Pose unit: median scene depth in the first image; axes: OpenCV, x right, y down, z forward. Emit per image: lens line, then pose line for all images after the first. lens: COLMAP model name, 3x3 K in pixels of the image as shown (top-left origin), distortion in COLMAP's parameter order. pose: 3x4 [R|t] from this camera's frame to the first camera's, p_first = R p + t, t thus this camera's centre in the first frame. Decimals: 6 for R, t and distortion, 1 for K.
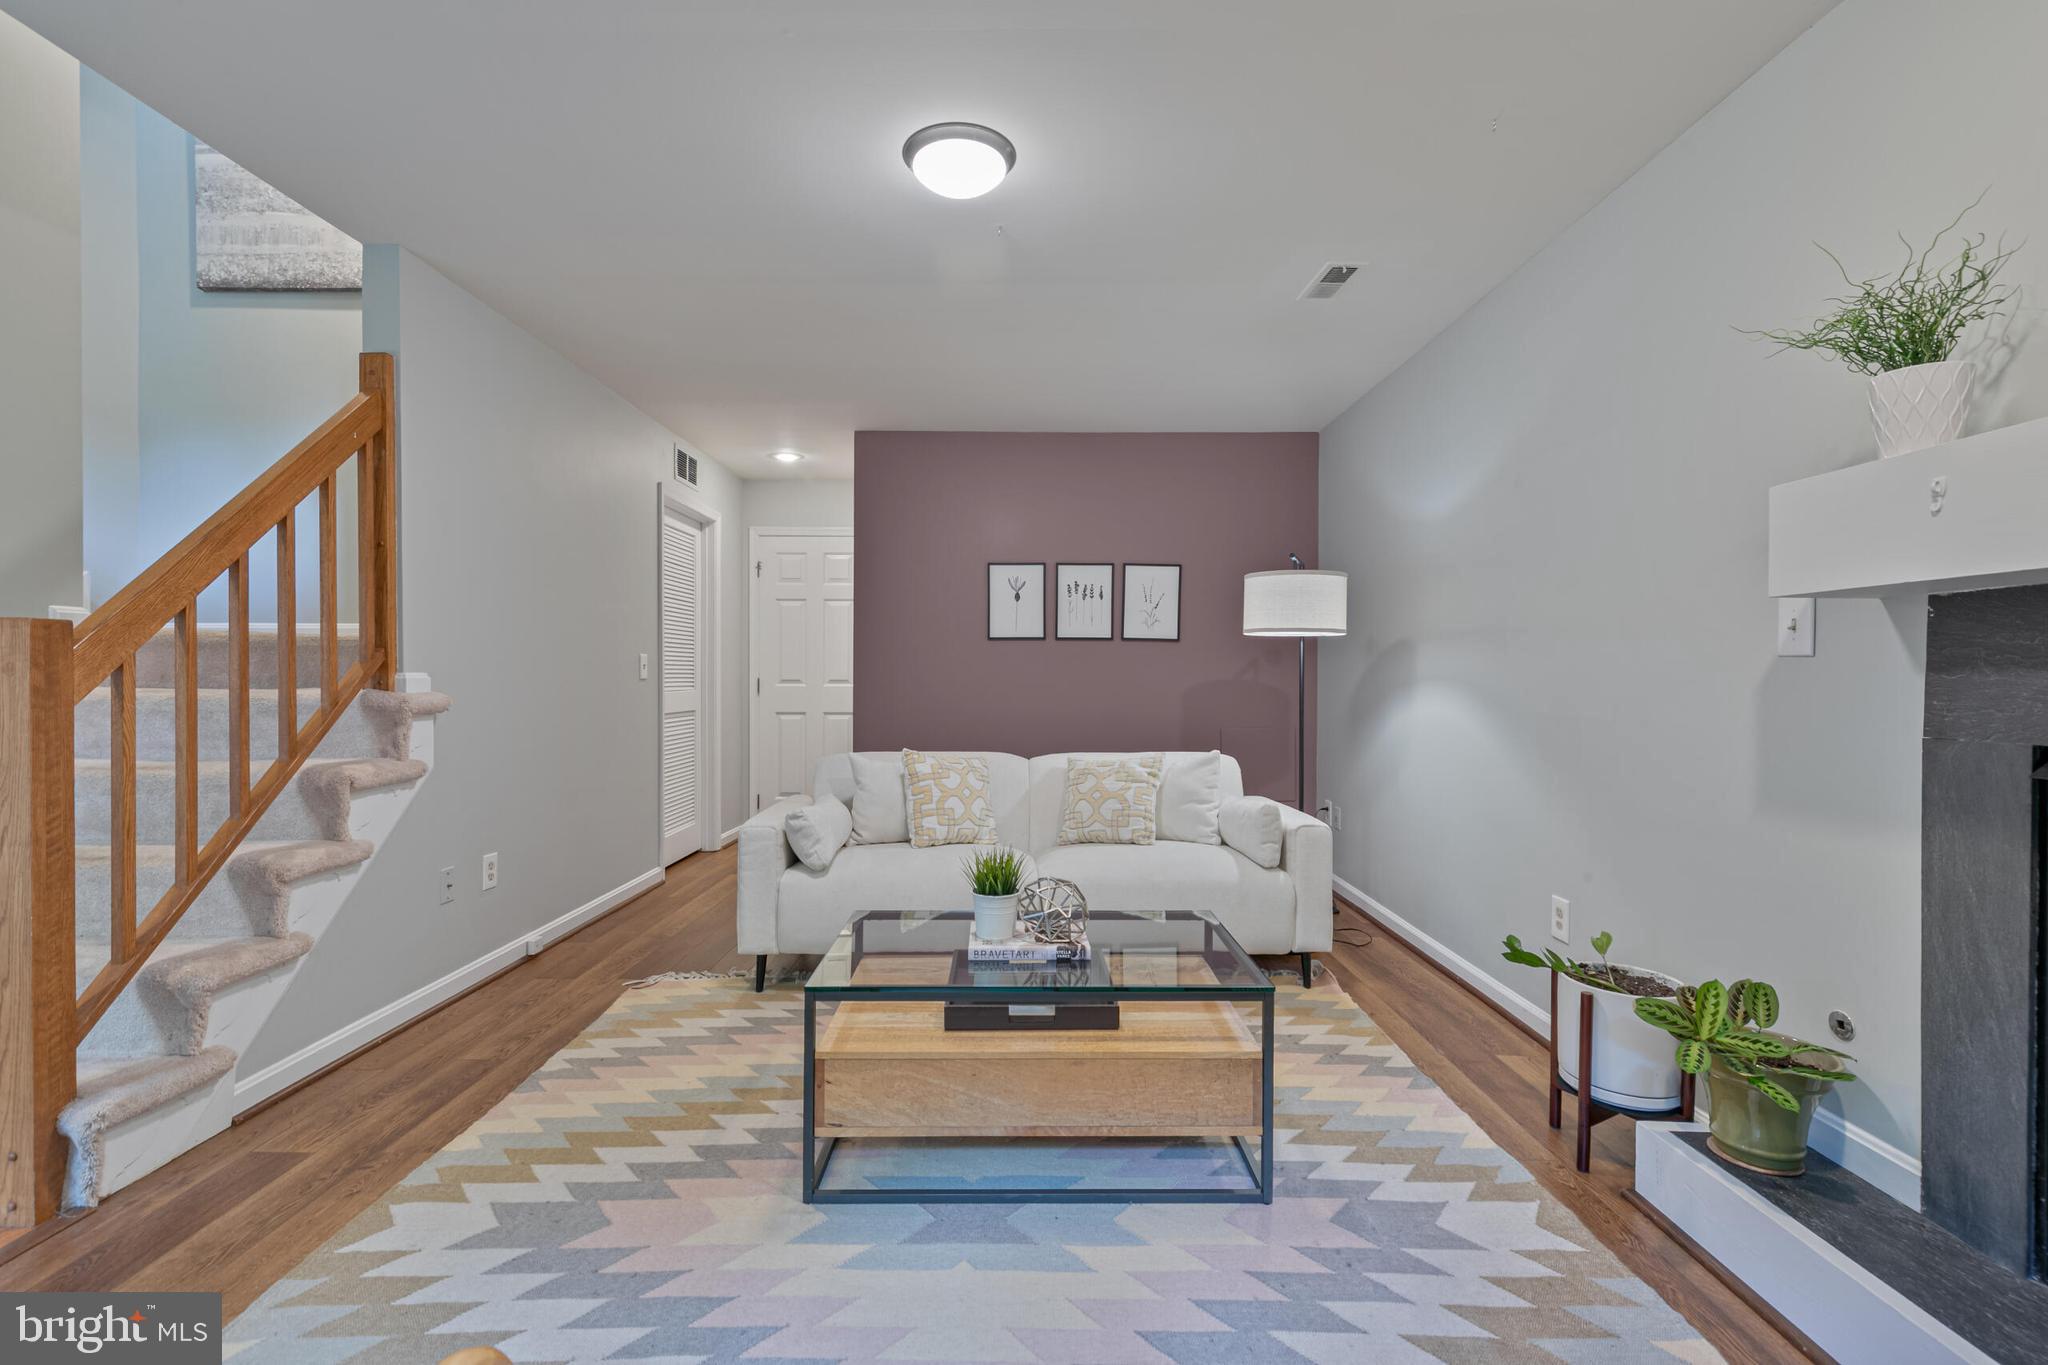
lens RADIAL K [[915.2, 0, 1026.7], [0, 915.2, 683.8], [0, 0, 1]] dist [0.002906, -0.000291]
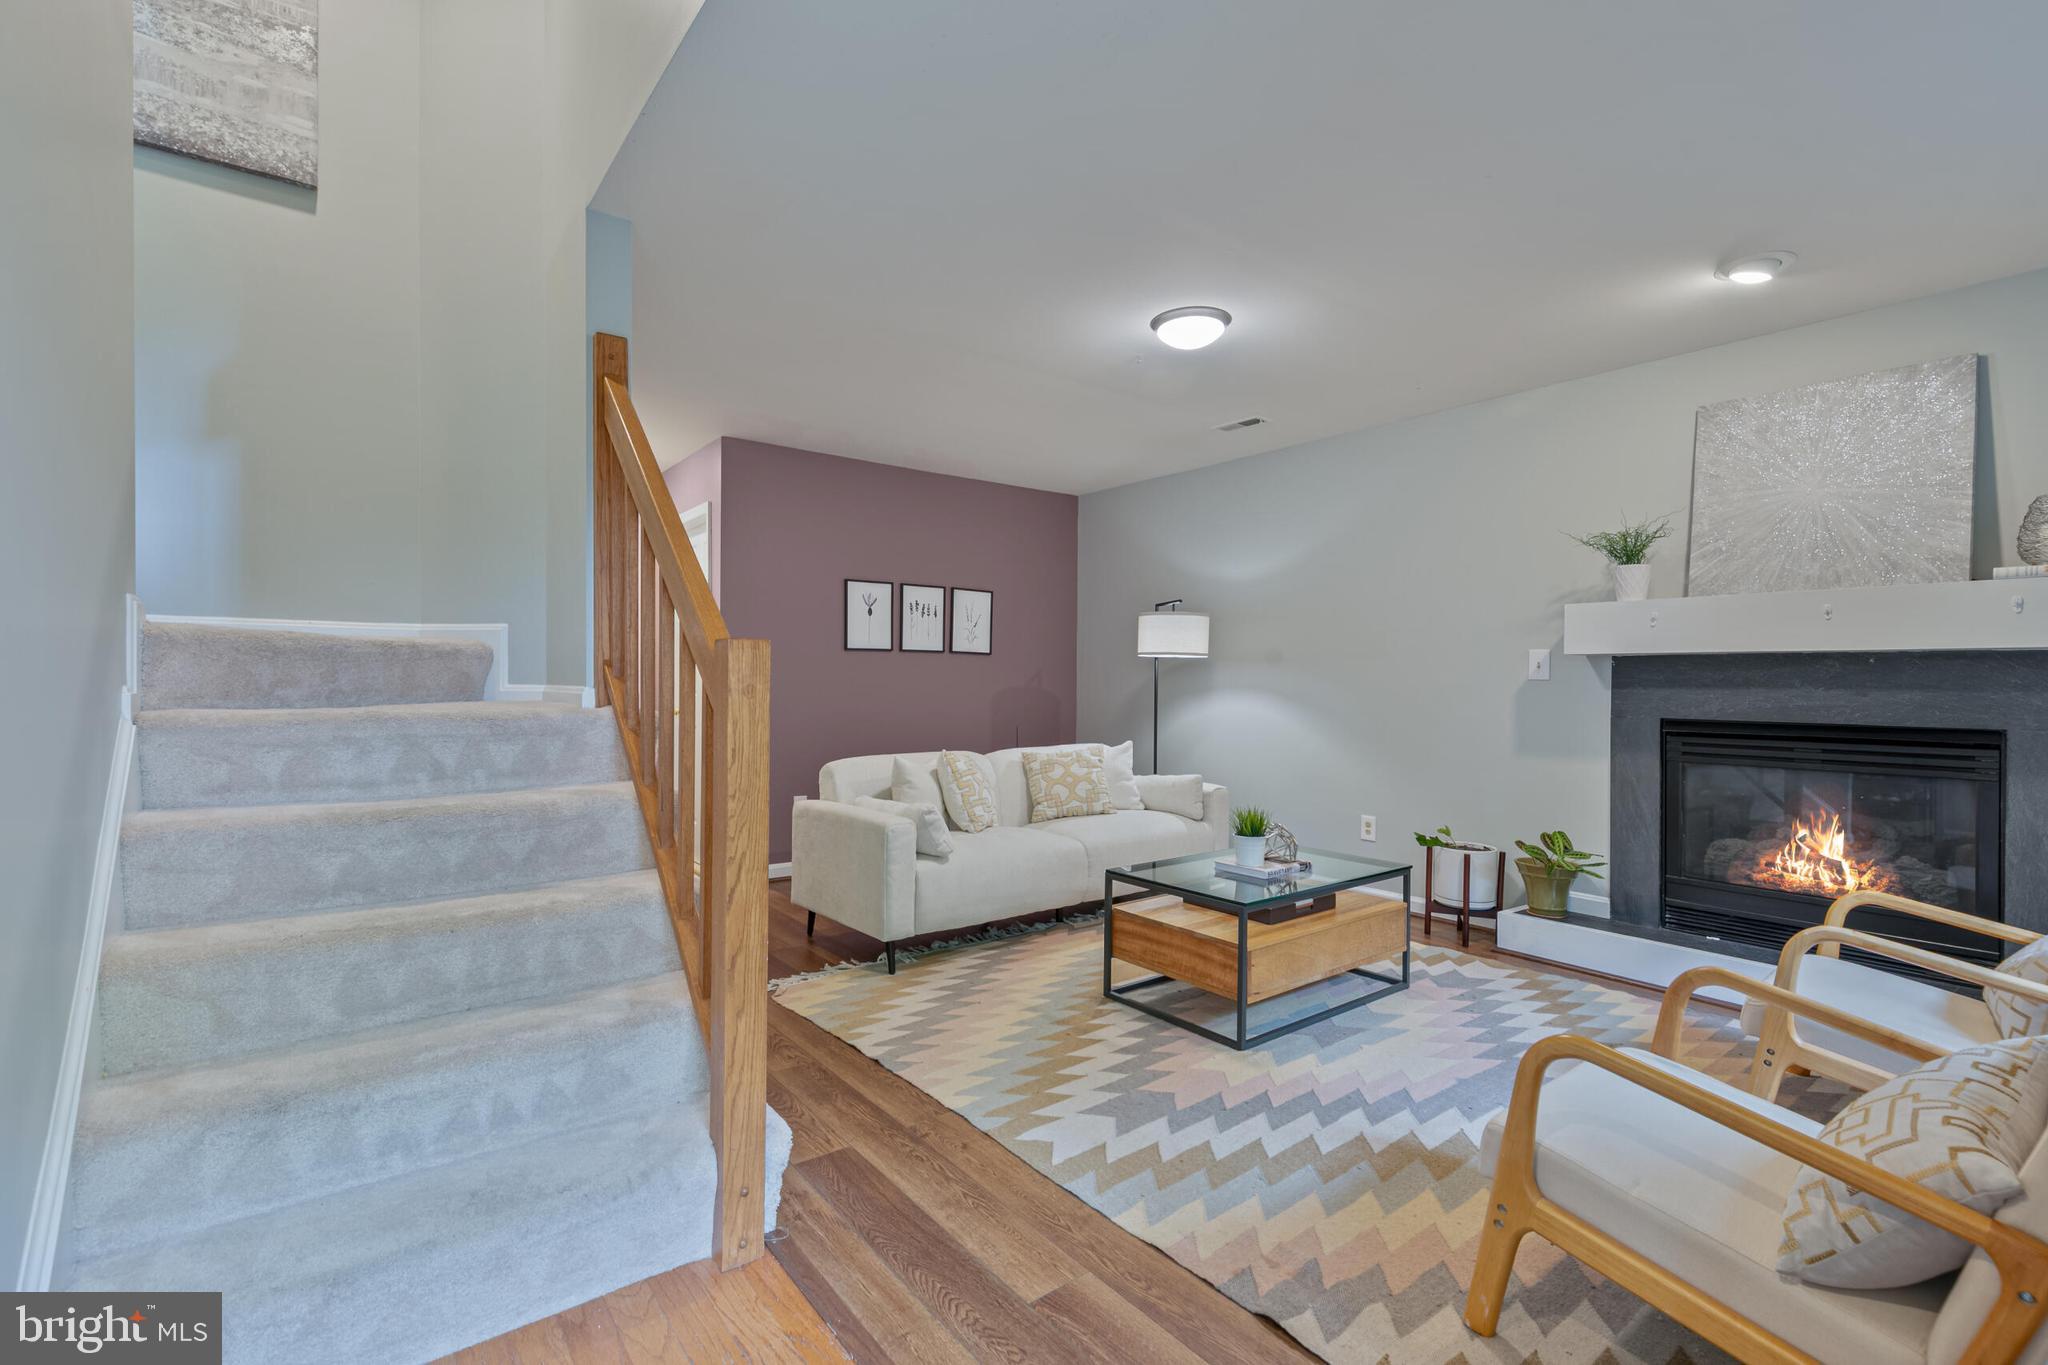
lens RADIAL K [[917.2, 0, 1024.0], [0, 917.2, 682.5], [0, 0, 1]] dist [0.003449, -0.000597]
pose [[0.790847, 0.000743, 0.612013, -1.032730], [0.000027, 0.999999, -0.001250, -0.016626], [-0.612014, 0.001005, 0.790846, 0.035095]]
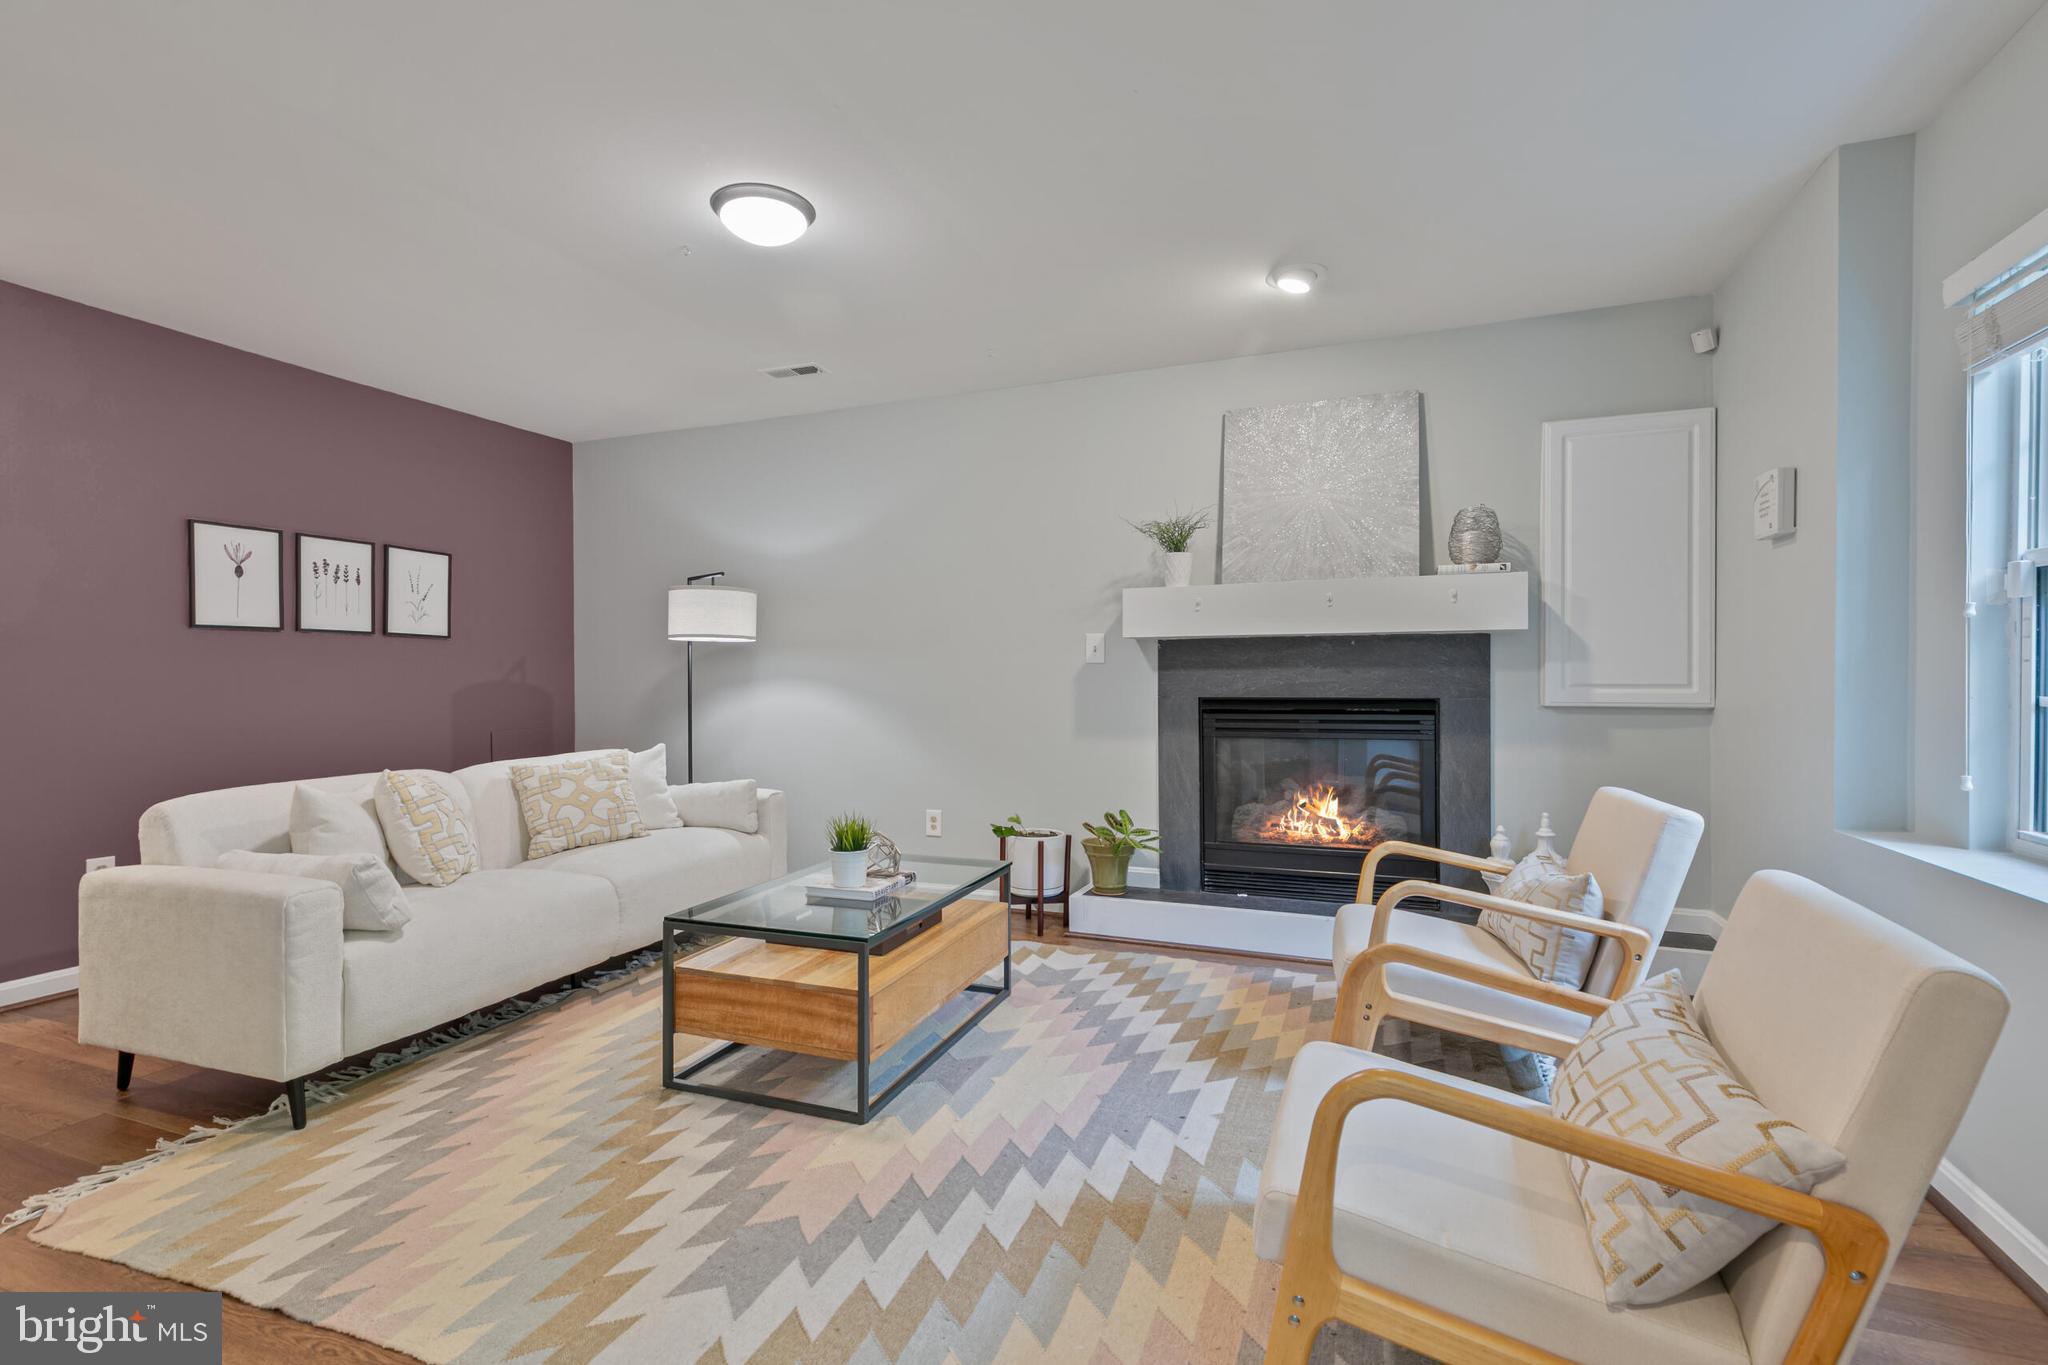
lens RADIAL K [[915.2, 0, 1026.7], [0, 915.2, 683.8], [0, 0, 1]] dist [0.002906, -0.000291]
pose [[0.358126, -0.012355, 0.933592, -0.911447], [0.014482, 0.999866, 0.007676, -0.001413], [-0.933561, 0.010772, 0.358257, 0.276359]]
